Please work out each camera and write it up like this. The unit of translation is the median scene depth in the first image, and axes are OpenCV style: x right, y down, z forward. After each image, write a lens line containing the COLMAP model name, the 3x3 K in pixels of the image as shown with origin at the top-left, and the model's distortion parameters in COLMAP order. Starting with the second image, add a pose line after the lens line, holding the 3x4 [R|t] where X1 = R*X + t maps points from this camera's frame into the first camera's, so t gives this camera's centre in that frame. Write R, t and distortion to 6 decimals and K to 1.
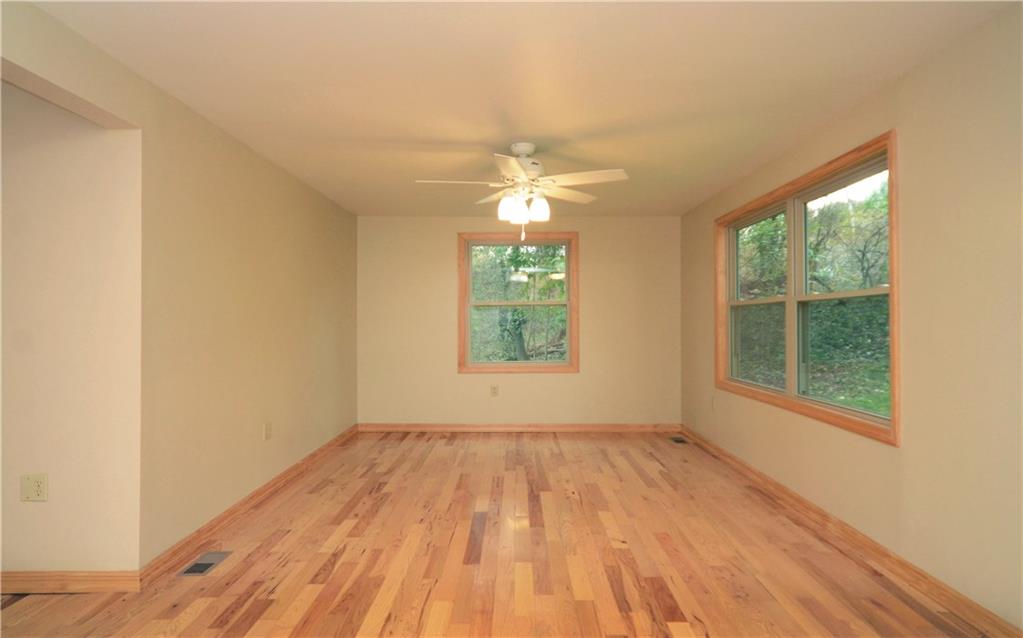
lens RADIAL K [[566.5, 0, 539.4], [0, 566.5, 339.1], [0, 0, 1]] dist [-0.004271, 0.005633]
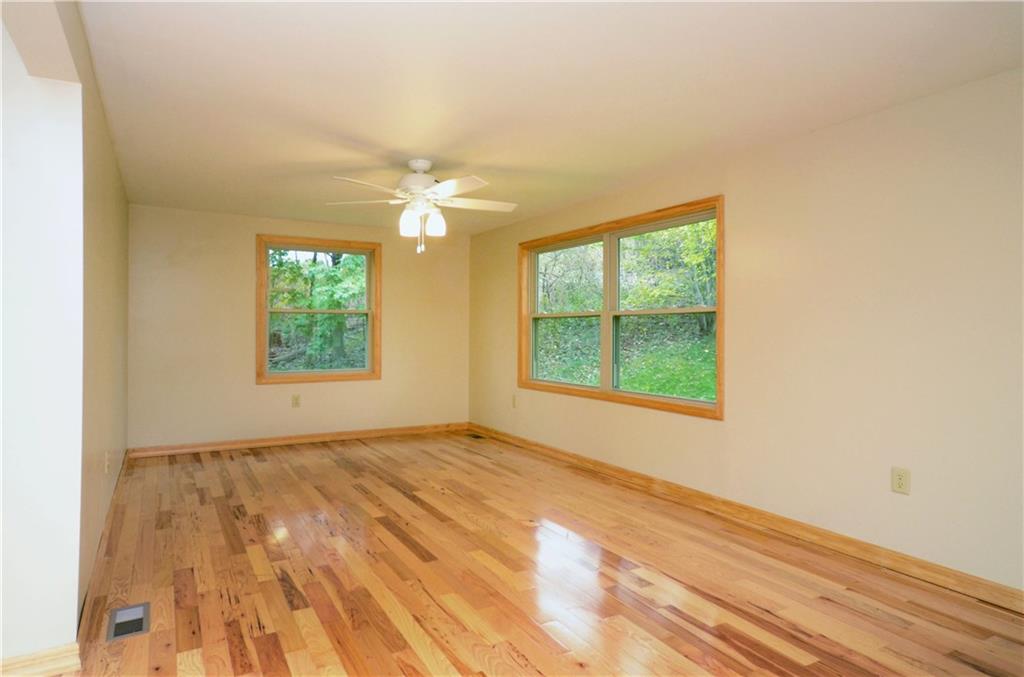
lens RADIAL K [[545.7, 0, 489.9], [0, 545.7, 355.4], [0, 0, 1]] dist [0.006928, -0.006010]
pose [[0.889573, -0.014890, 0.456551, -0.380393], [0.007742, 0.999816, 0.017524, -0.001238], [-0.456728, -0.012054, 0.889525, 0.040377]]
